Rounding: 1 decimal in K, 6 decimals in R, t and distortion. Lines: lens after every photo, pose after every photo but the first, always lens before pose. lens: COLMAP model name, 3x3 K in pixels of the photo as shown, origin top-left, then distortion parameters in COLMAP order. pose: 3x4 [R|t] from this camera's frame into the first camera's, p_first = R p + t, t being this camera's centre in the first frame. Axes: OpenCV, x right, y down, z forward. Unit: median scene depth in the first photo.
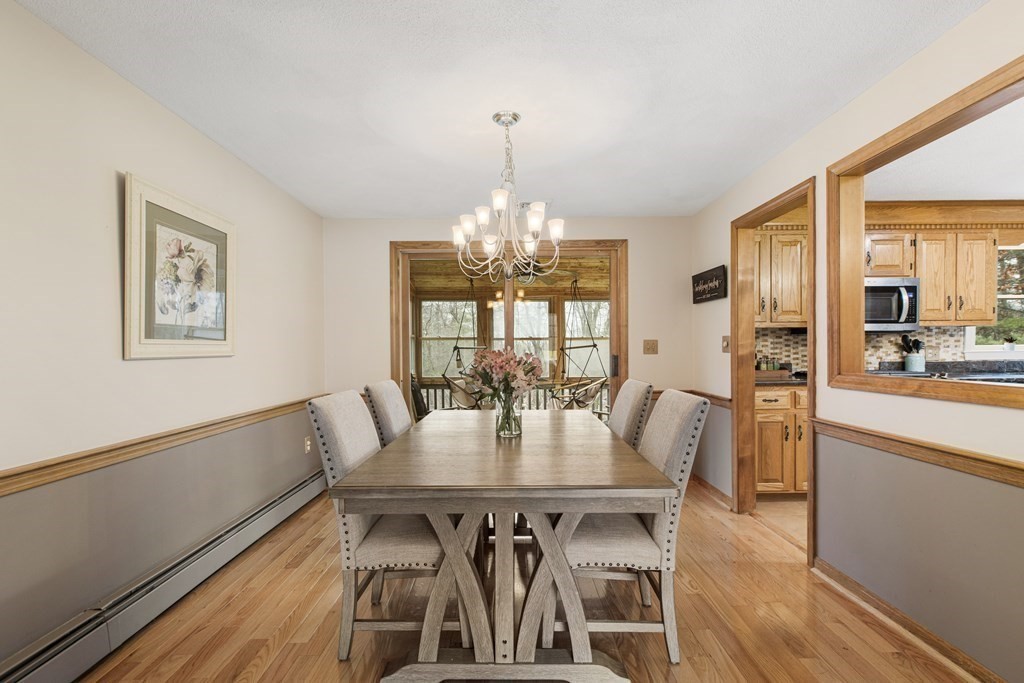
lens RADIAL K [[464.1, 0, 508.6], [0, 464.1, 346.4], [0, 0, 1]] dist [-0.003175, 0.002652]
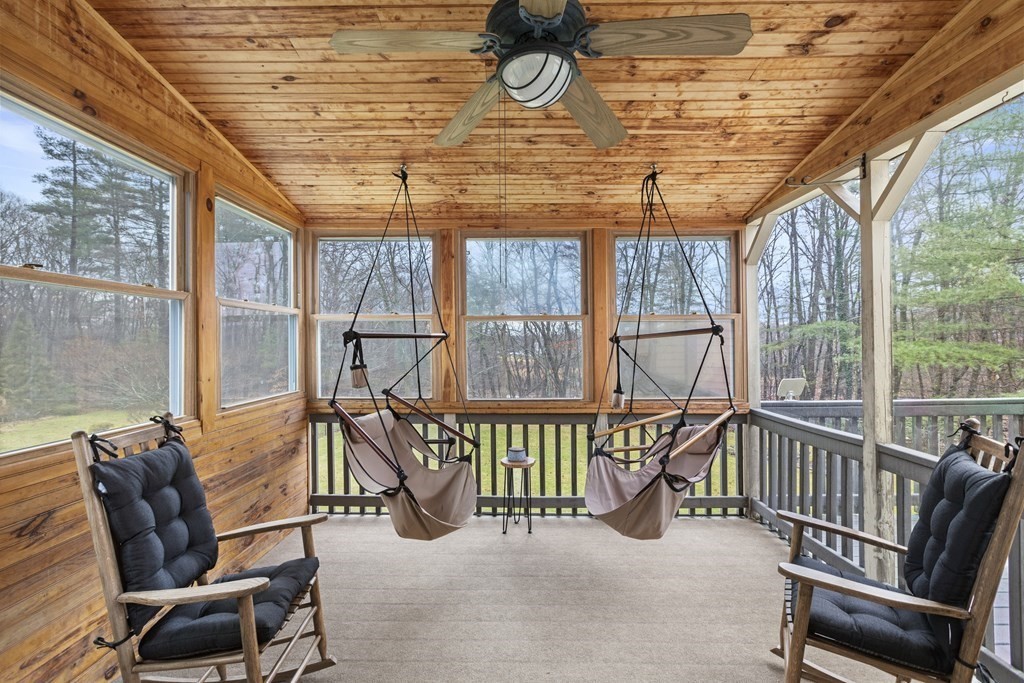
lens RADIAL K [[464.1, 0, 513.0], [0, 464.1, 334.4], [0, 0, 1]] dist [-0.003175, 0.002652]
pose [[0.999907, 0.001034, -0.013602, 0.025623], [-0.001105, 0.999986, -0.005209, 0.004316], [0.013596, 0.005224, 0.999894, 0.606271]]
